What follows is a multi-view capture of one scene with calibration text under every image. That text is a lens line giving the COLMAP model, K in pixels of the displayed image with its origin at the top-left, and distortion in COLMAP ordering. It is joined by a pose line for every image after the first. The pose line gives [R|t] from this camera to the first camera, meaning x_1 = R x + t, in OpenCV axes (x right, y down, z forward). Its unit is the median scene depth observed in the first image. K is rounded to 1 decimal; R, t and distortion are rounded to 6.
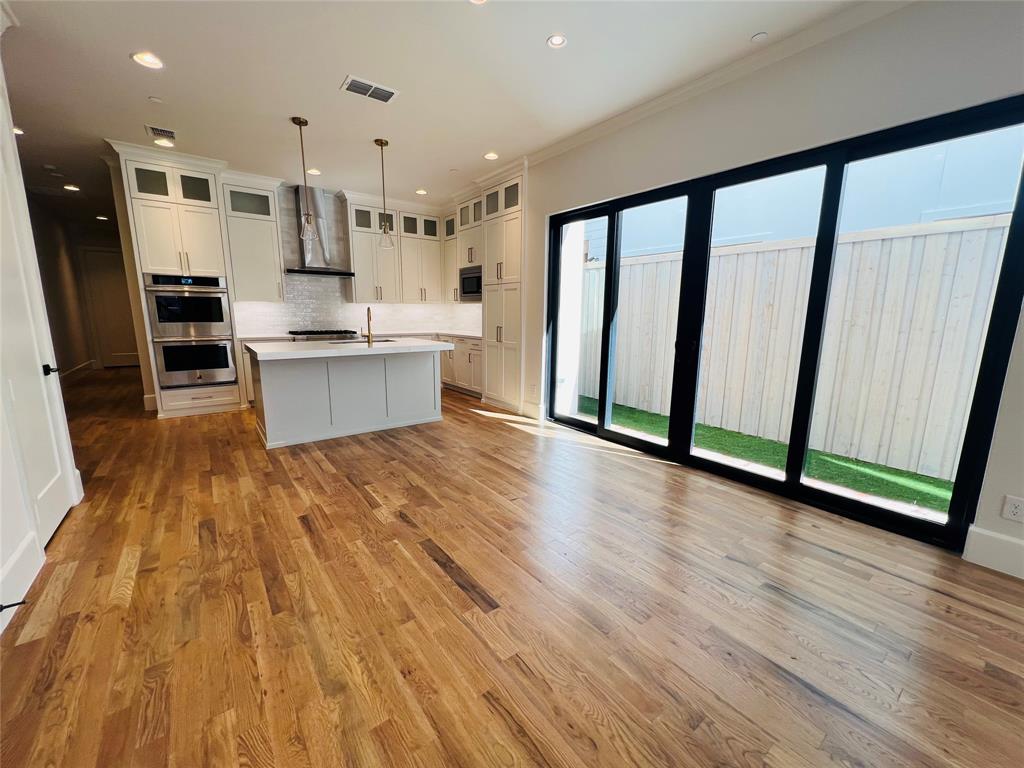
lens RADIAL K [[412.0, 0, 513.1], [0, 412.0, 384.2], [0, 0, 1]] dist [0.000268, 0.000437]
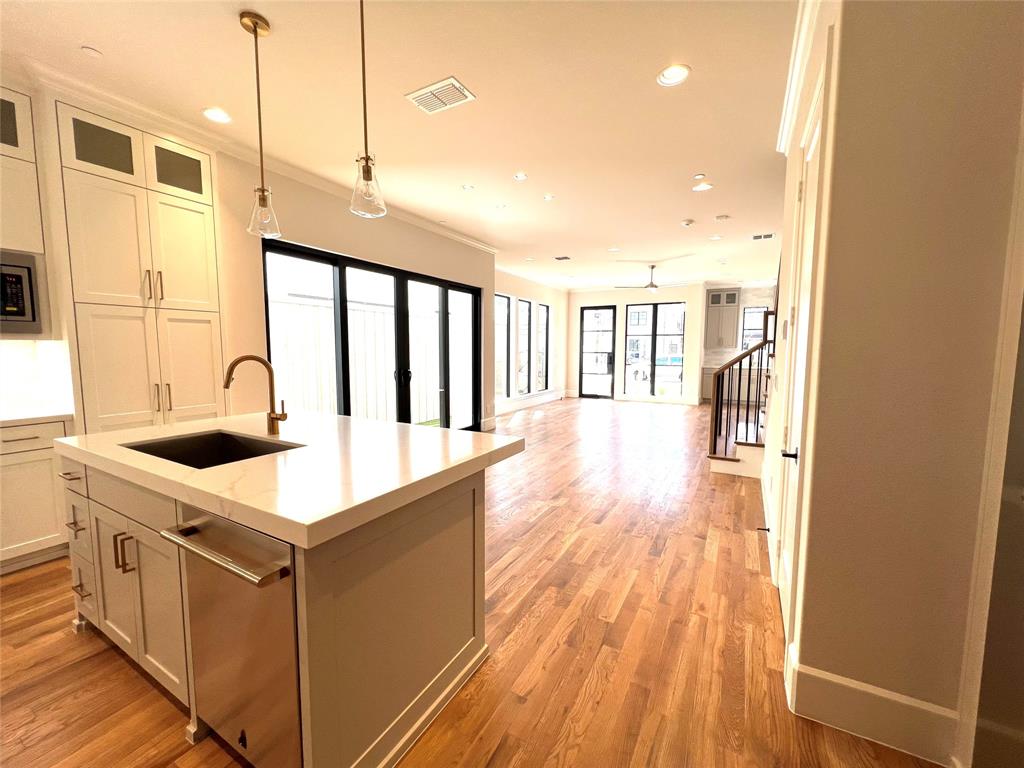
lens RADIAL K [[412.0, 0, 513.1], [0, 412.0, 384.2], [0, 0, 1]] dist [0.000268, 0.000437]
pose [[-0.400139, -0.093531, 0.911669, -1.323683], [0.150299, 0.974612, 0.165956, -0.291420], [-0.904046, 0.203428, -0.375923, 1.418552]]
